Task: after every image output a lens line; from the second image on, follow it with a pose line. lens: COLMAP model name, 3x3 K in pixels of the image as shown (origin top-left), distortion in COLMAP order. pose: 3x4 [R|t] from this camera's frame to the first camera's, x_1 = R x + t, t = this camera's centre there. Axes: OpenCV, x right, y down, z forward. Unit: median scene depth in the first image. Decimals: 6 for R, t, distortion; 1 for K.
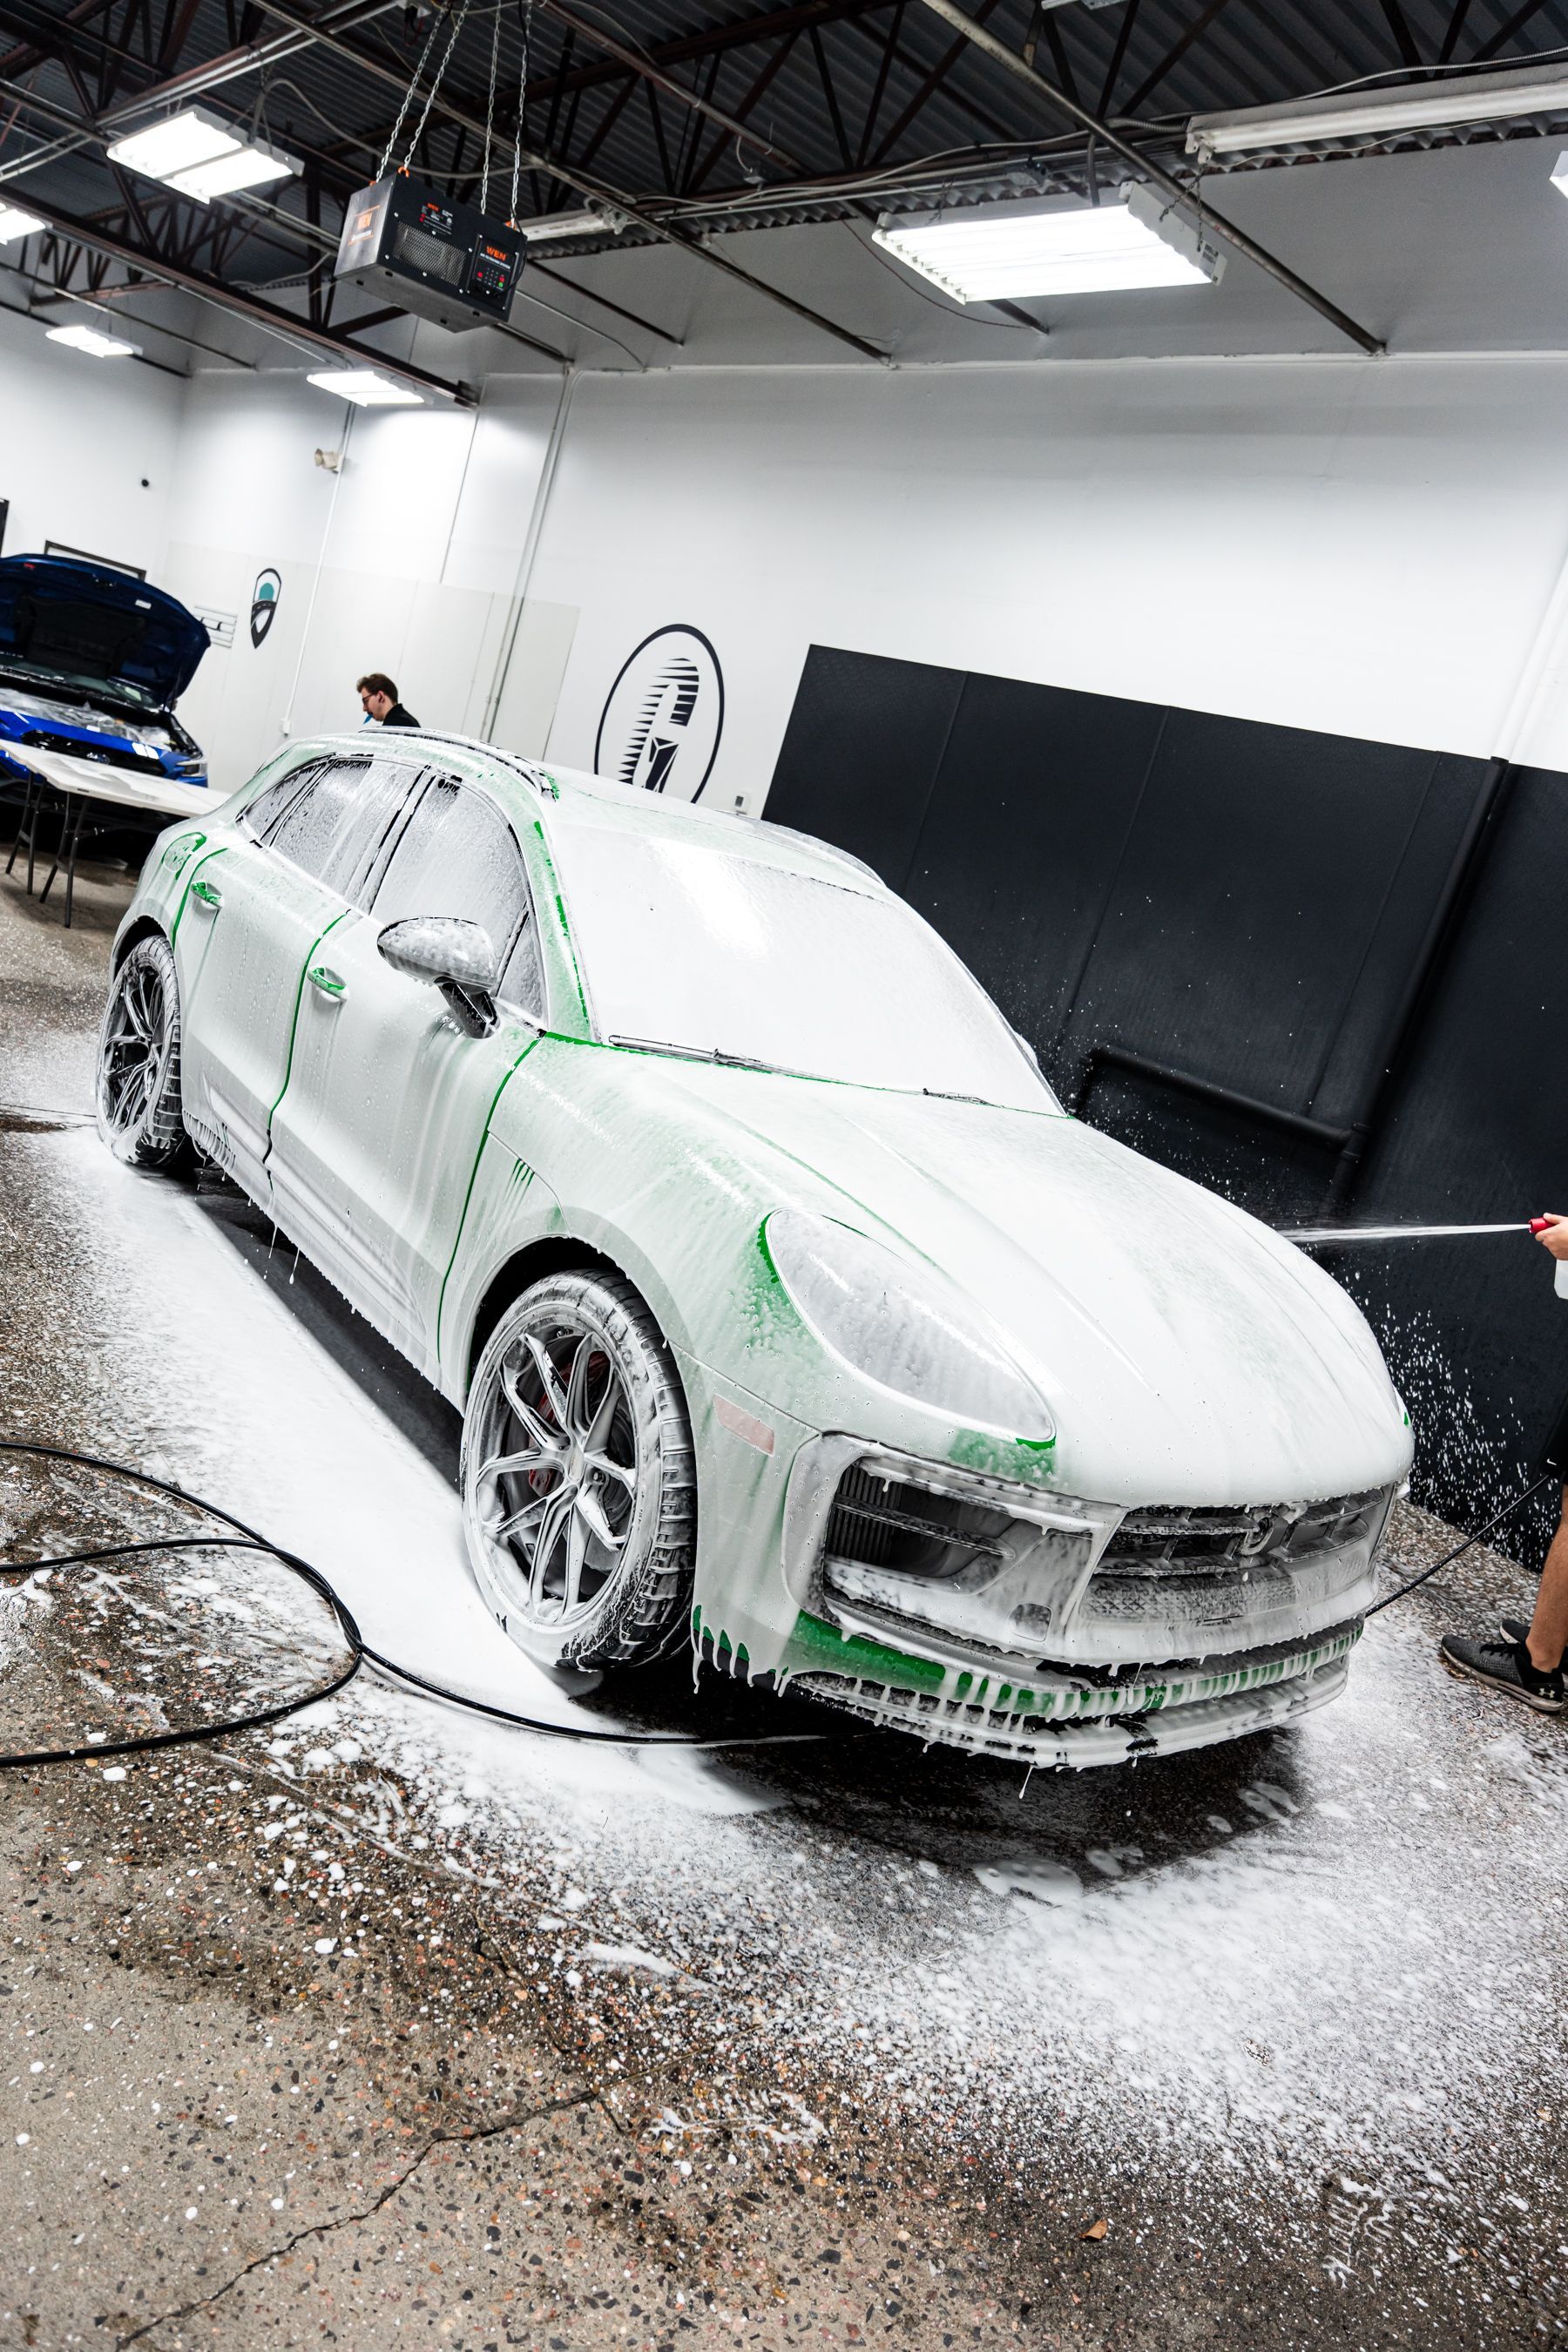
lens RADIAL K [[1557.7, 0, 784.0], [0, 1557.7, 1176.0], [0, 0, 1]] dist [-0.002671, -0.004274]
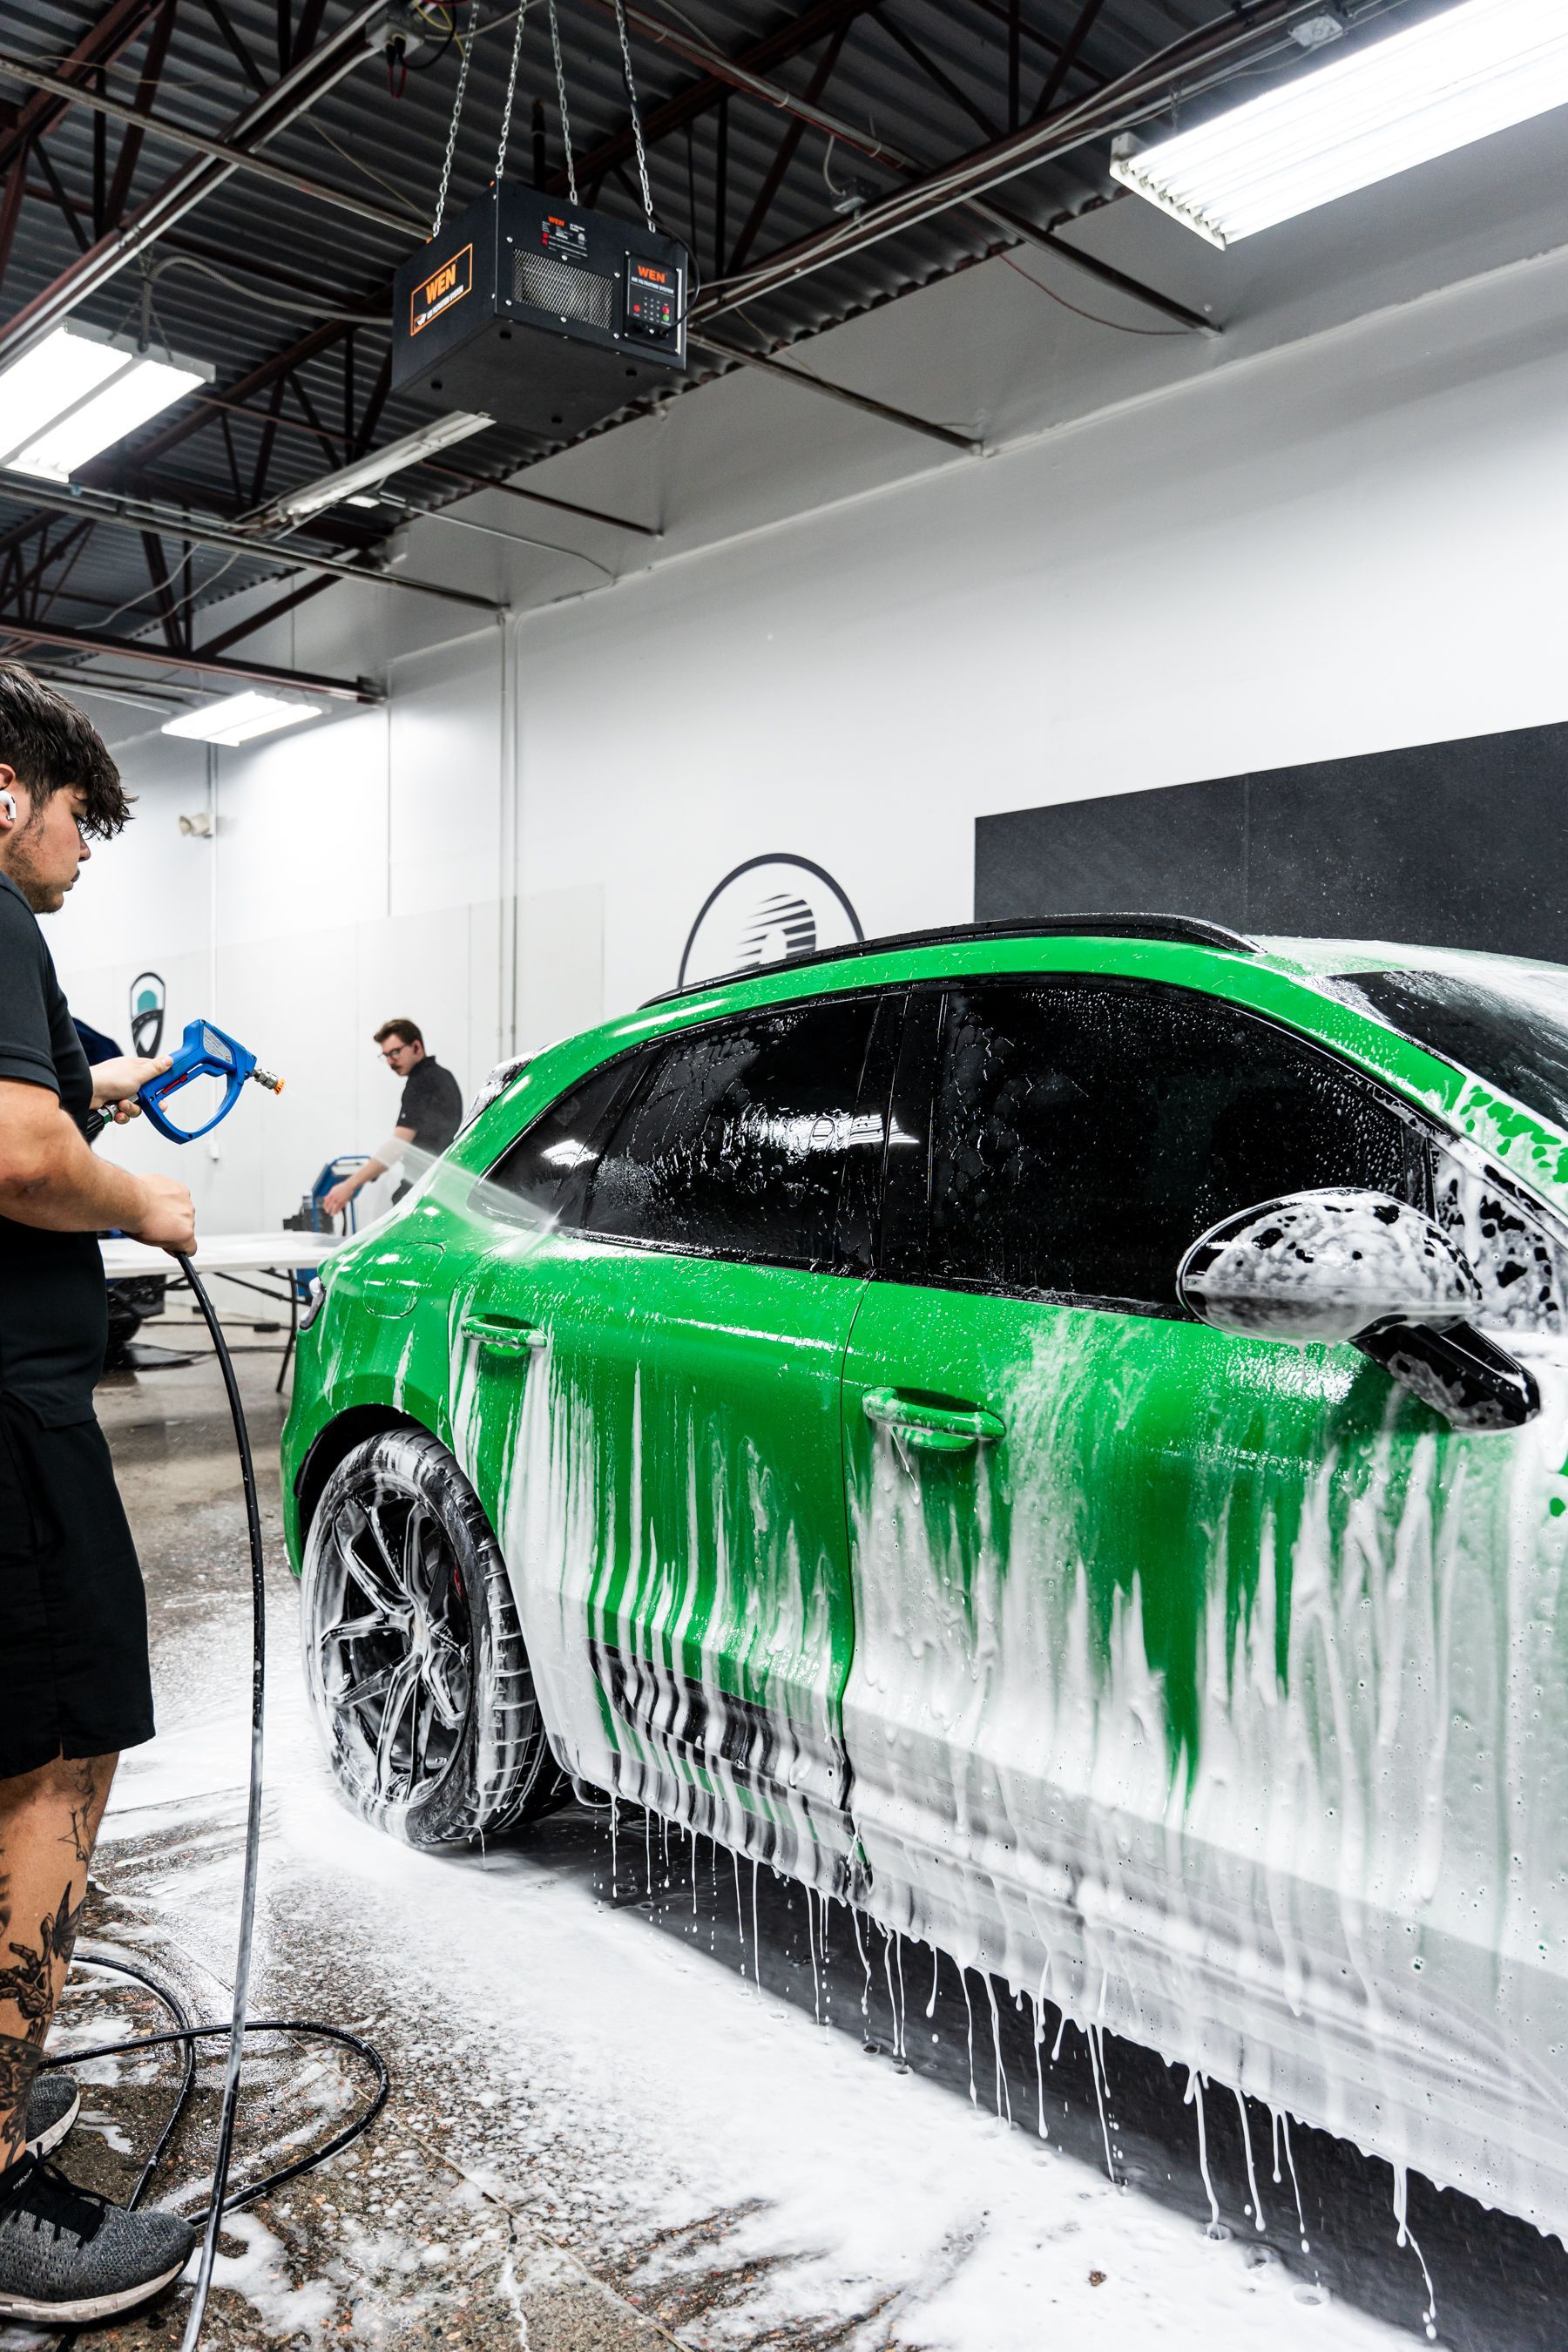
lens RADIAL K [[1784.9, 0, 784.0], [0, 1784.9, 1176.0], [0, 0, 1]] dist [0.006947, 0.000941]
pose [[0.960798, -0.272084, 0.053260, -0.203813], [0.277248, 0.942693, -0.185642, -0.060739], [0.000302, 0.193131, 0.981173, 0.249909]]
